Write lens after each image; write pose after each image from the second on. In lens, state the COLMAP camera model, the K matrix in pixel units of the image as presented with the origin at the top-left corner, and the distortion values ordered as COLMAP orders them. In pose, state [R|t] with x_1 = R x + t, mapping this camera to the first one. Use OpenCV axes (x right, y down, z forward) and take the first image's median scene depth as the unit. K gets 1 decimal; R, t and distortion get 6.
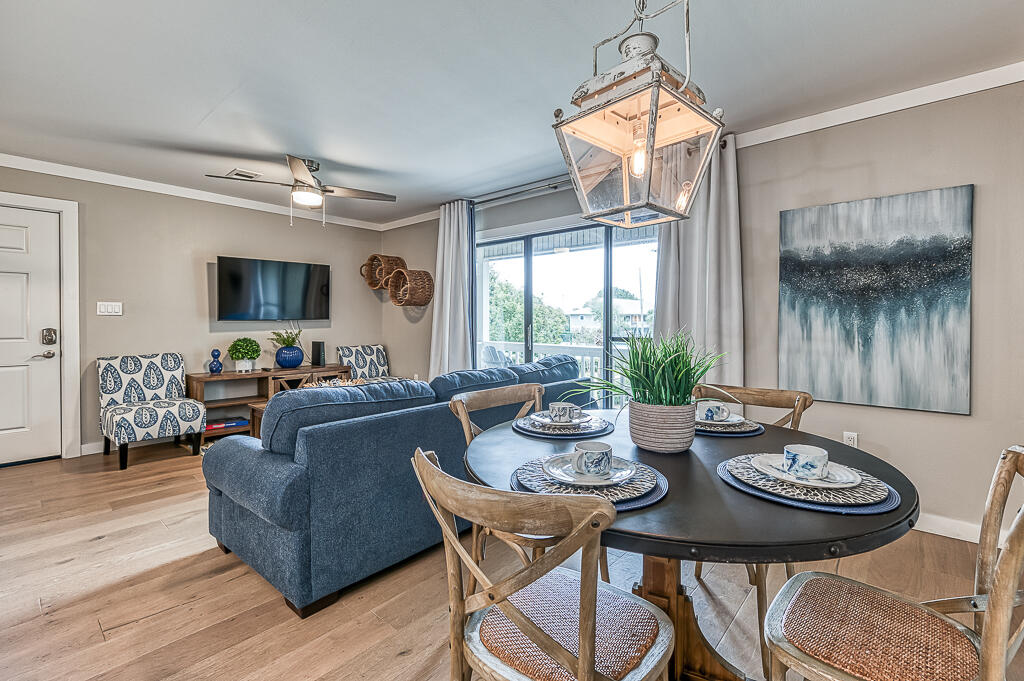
lens RADIAL K [[429.5, 0, 523.9], [0, 429.5, 332.9], [0, 0, 1]] dist [-0.008791, 0.000022]
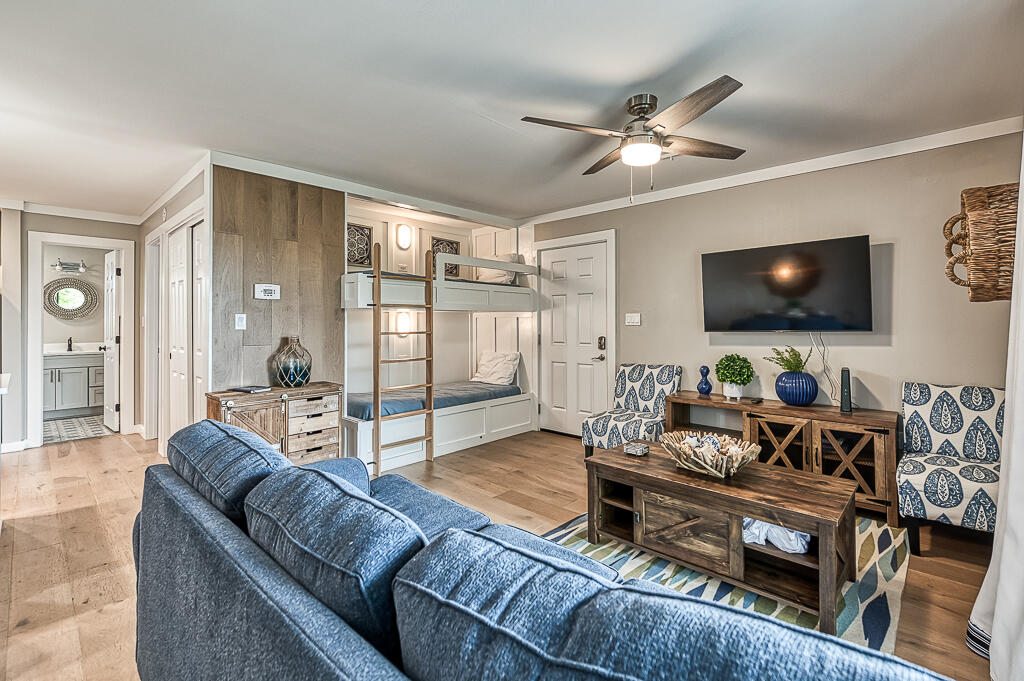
lens RADIAL K [[429.5, 0, 532.0], [0, 429.5, 317.7], [0, 0, 1]] dist [-0.008791, 0.000022]
pose [[-0.013113, -0.013771, -0.999819, 0.135908], [-0.030113, 0.999457, -0.013371, -0.038320], [0.999460, 0.029932, -0.013520, 0.739616]]
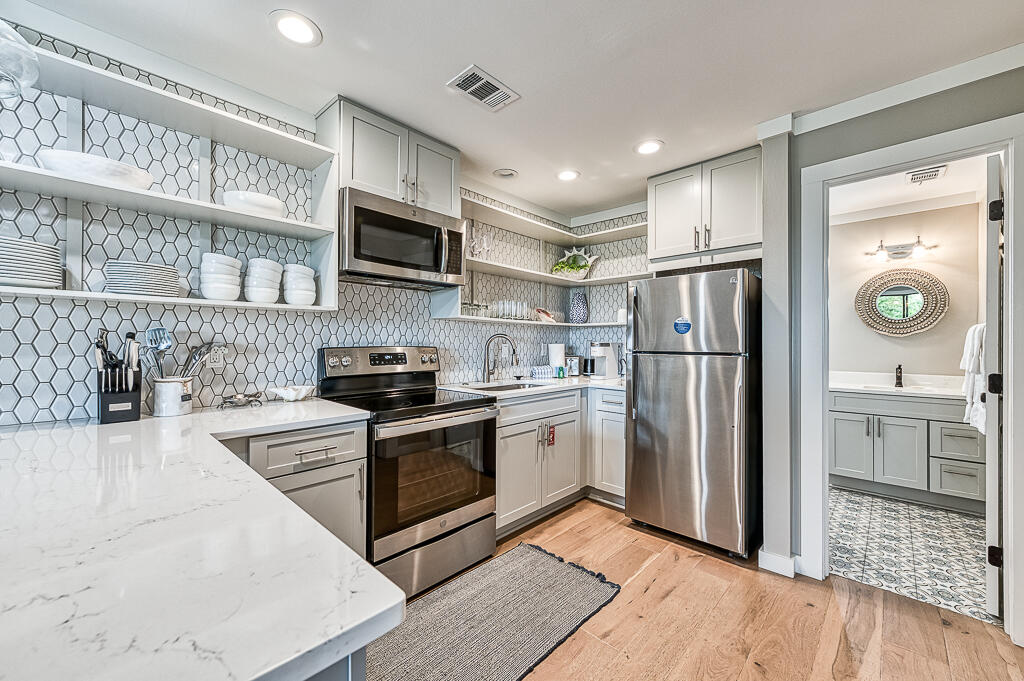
lens RADIAL K [[405.0, 0, 512.3], [0, 405.0, 343.0], [0, 0, 1]] dist [0.004902, -0.001679]
pose [[-0.998065, -0.005194, 0.061961, -0.588211], [-0.003129, 0.999437, 0.033390, -0.014956], [-0.062100, 0.033132, -0.997520, -0.004055]]
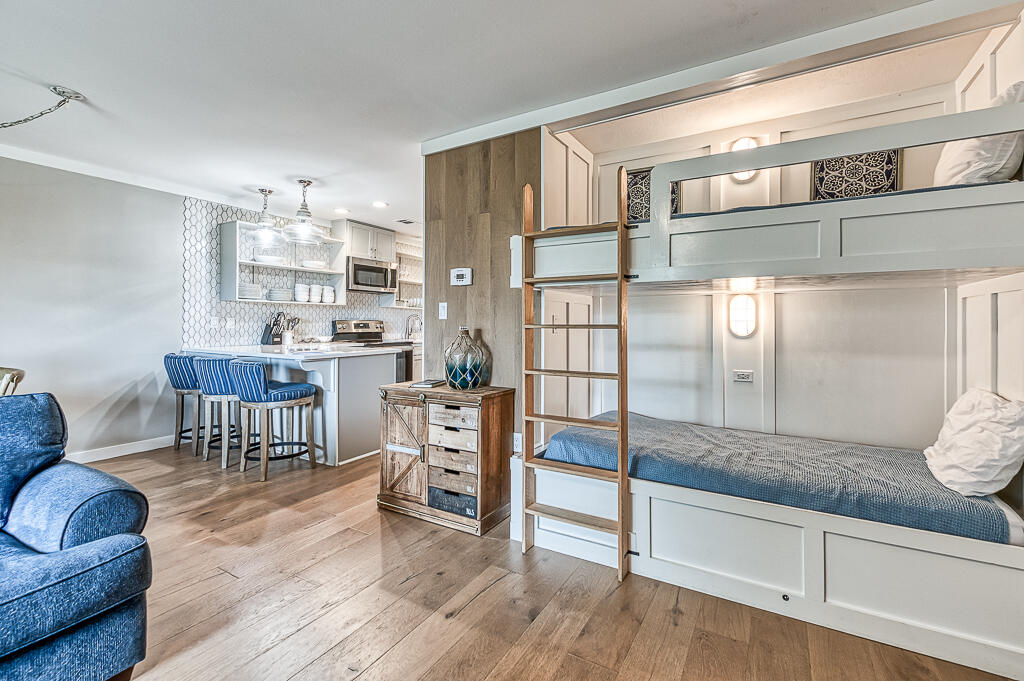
lens RADIAL K [[433.2, 0, 558.4], [0, 433.2, 323.1], [0, 0, 1]] dist [-0.007392, 0.001257]
pose [[-0.974176, -0.003582, -0.225763, -0.680467], [-0.010375, 0.999528, 0.028909, -0.028242], [0.225553, 0.030505, -0.973753, 0.977555]]
